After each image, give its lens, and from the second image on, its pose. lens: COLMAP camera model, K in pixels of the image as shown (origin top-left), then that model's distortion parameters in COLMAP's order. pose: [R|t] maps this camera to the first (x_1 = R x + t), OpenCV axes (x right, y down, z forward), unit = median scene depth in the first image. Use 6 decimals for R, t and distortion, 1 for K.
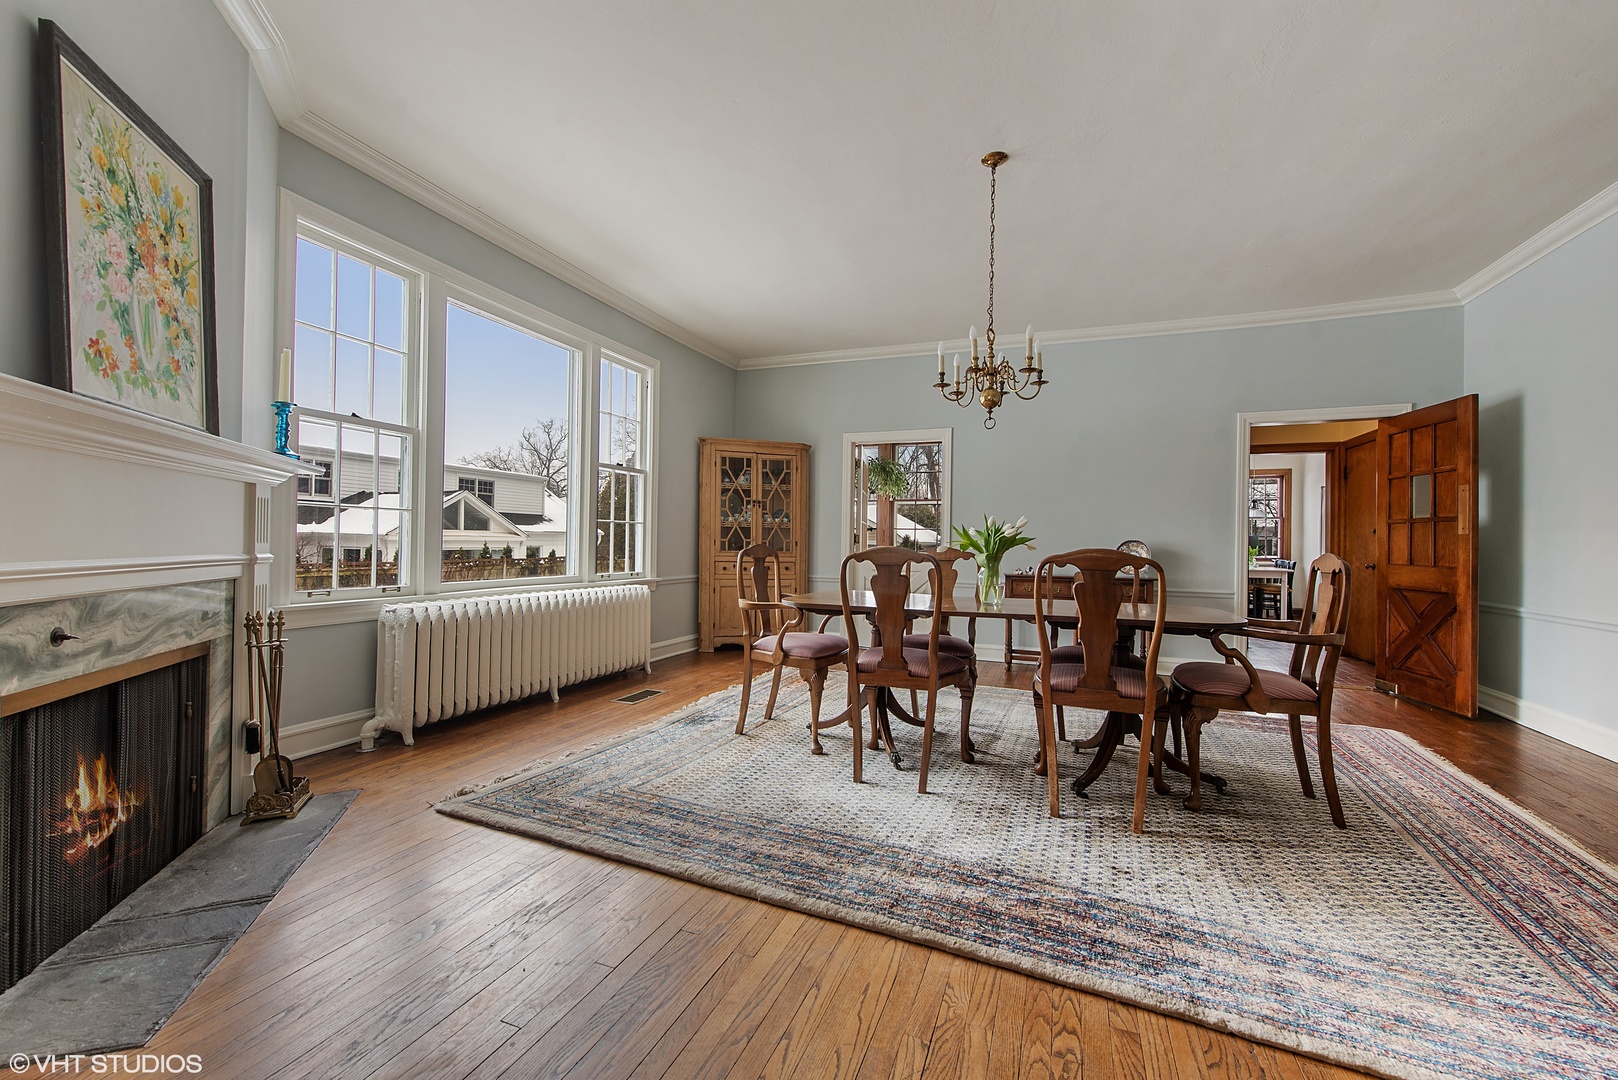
lens RADIAL K [[672.0, 0, 804.0], [0, 672.0, 540.8], [0, 0, 1]] dist [0.007882, -0.000293]
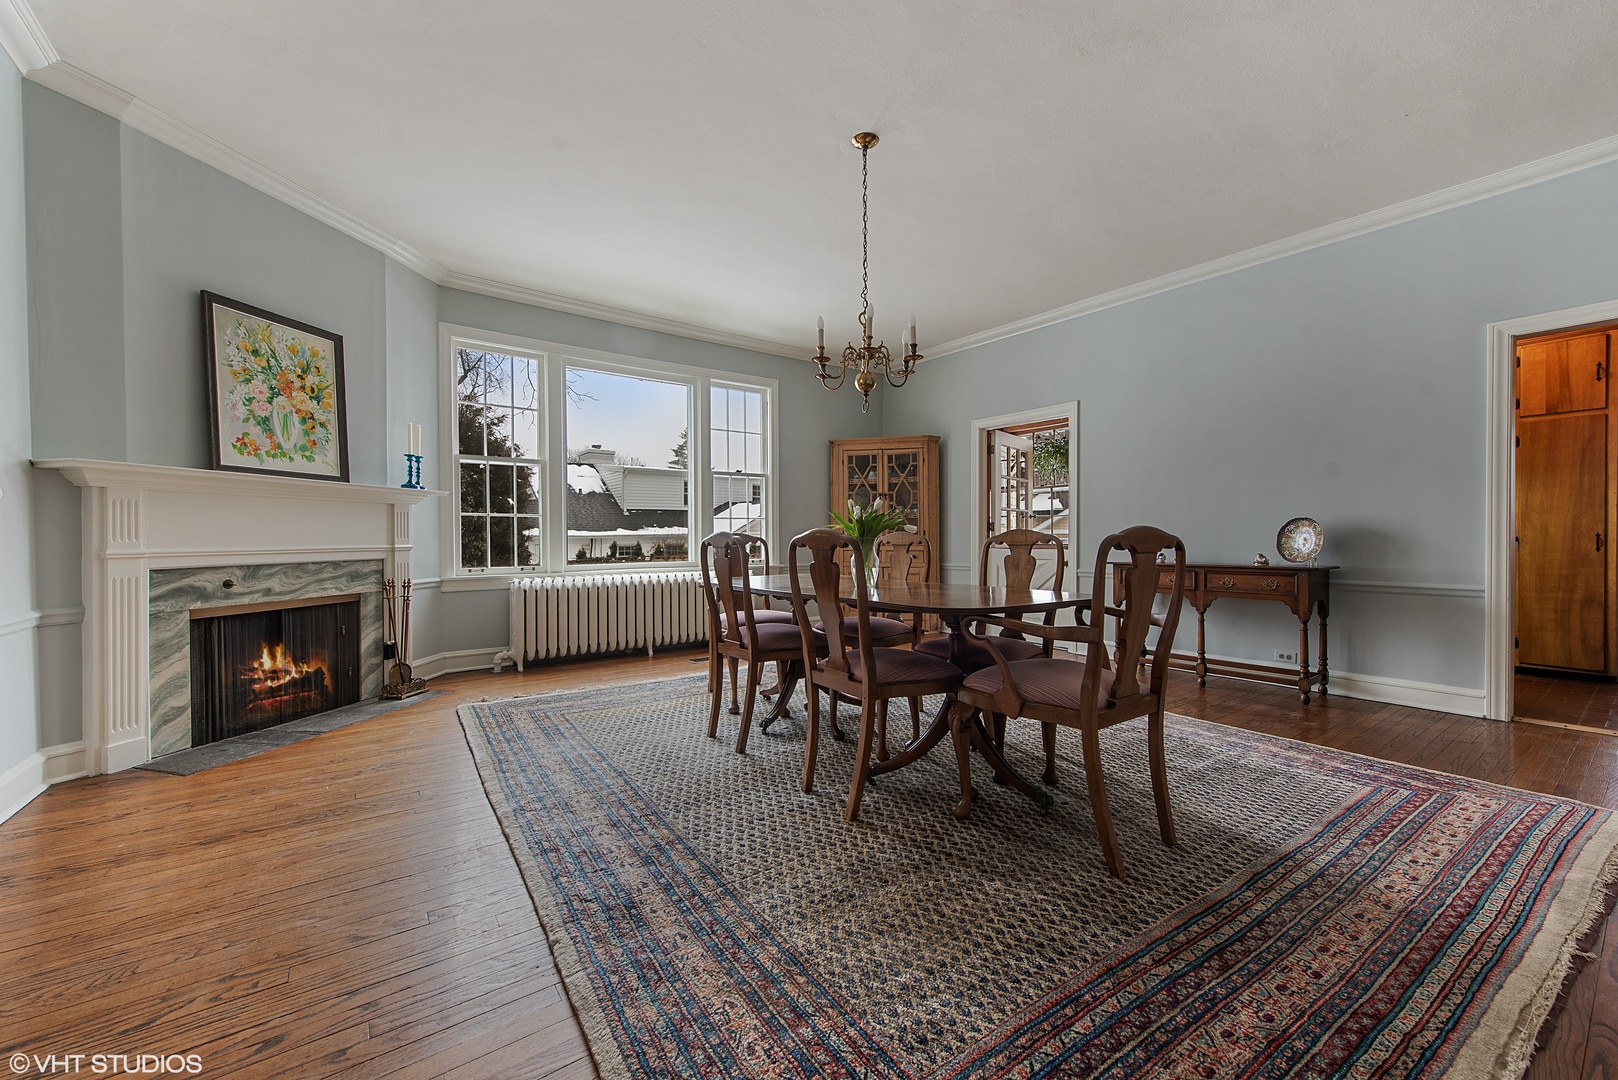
lens RADIAL K [[631.3, 0, 813.7], [0, 631.3, 544.1], [0, 0, 1]] dist [0.006412, -0.000016]
pose [[0.843895, -0.014928, -0.536301, 0.767397], [0.021833, 0.999740, 0.006527, 0.024352], [0.536064, -0.017217, 0.844002, 0.172973]]
